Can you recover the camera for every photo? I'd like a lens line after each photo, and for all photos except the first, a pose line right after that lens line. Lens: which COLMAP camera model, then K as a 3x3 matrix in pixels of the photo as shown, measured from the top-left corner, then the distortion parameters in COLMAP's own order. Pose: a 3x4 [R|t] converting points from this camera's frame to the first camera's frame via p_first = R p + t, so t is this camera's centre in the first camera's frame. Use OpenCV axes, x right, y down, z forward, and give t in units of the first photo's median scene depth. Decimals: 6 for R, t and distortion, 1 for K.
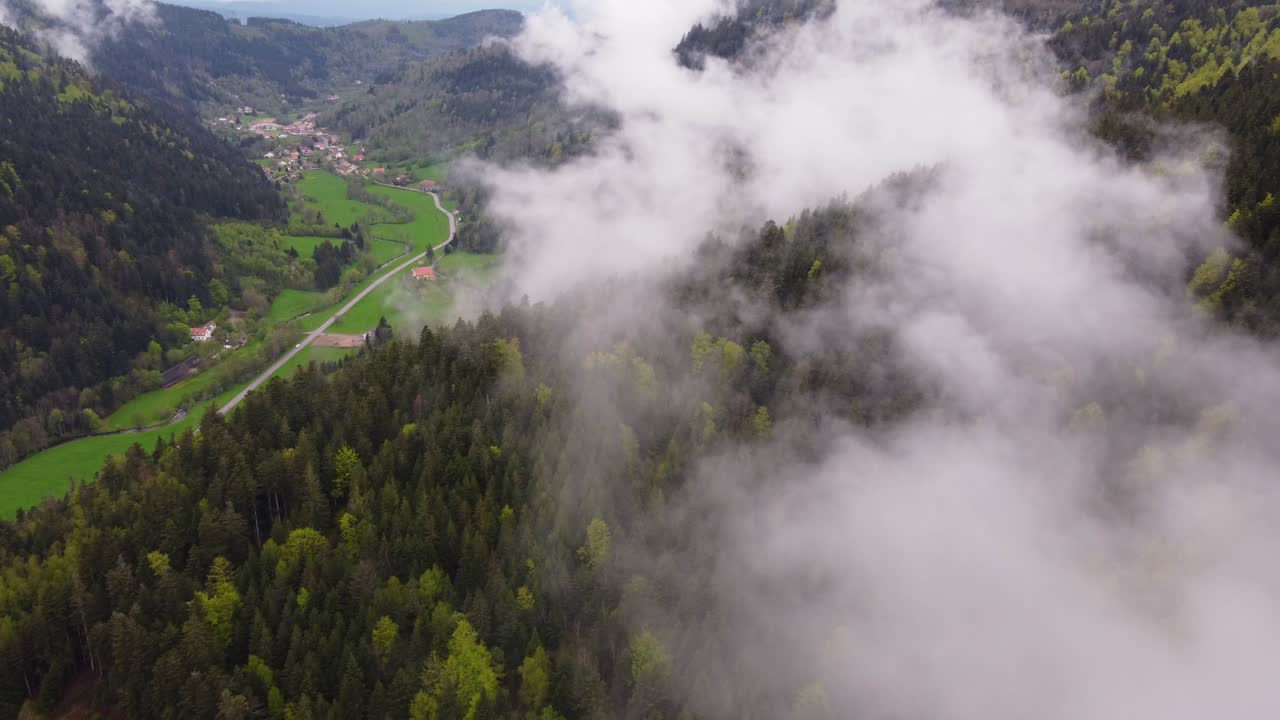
lens RADIAL K [[948.1, 0, 644.6], [0, 948.1, 351.2], [0, 0, 1]] dist [0.078501, -0.061527]
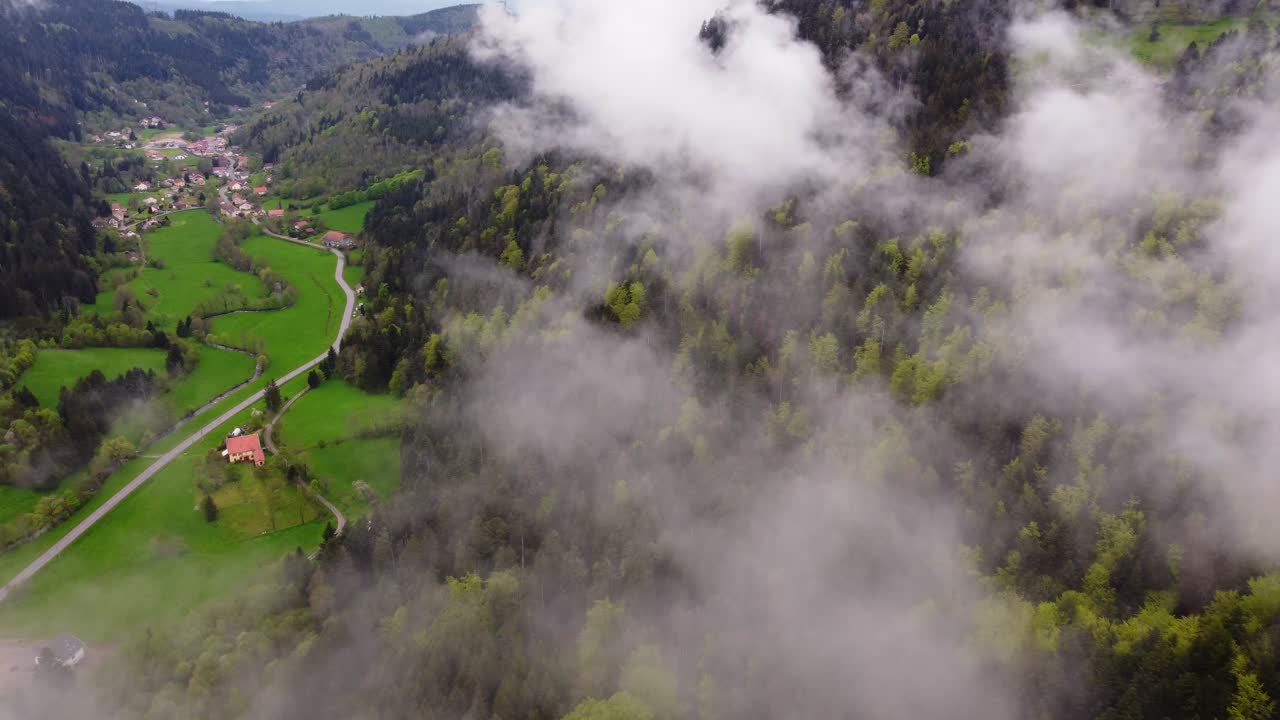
lens RADIAL K [[948.1, 0, 634.7], [0, 948.1, 367.5], [0, 0, 1]] dist [0.078501, -0.061527]
pose [[0.999988, 0.001994, -0.004548, -0.003057], [-0.001933, 0.999908, 0.013394, -0.061993], [0.004574, -0.013385, 0.999900, 0.207734]]
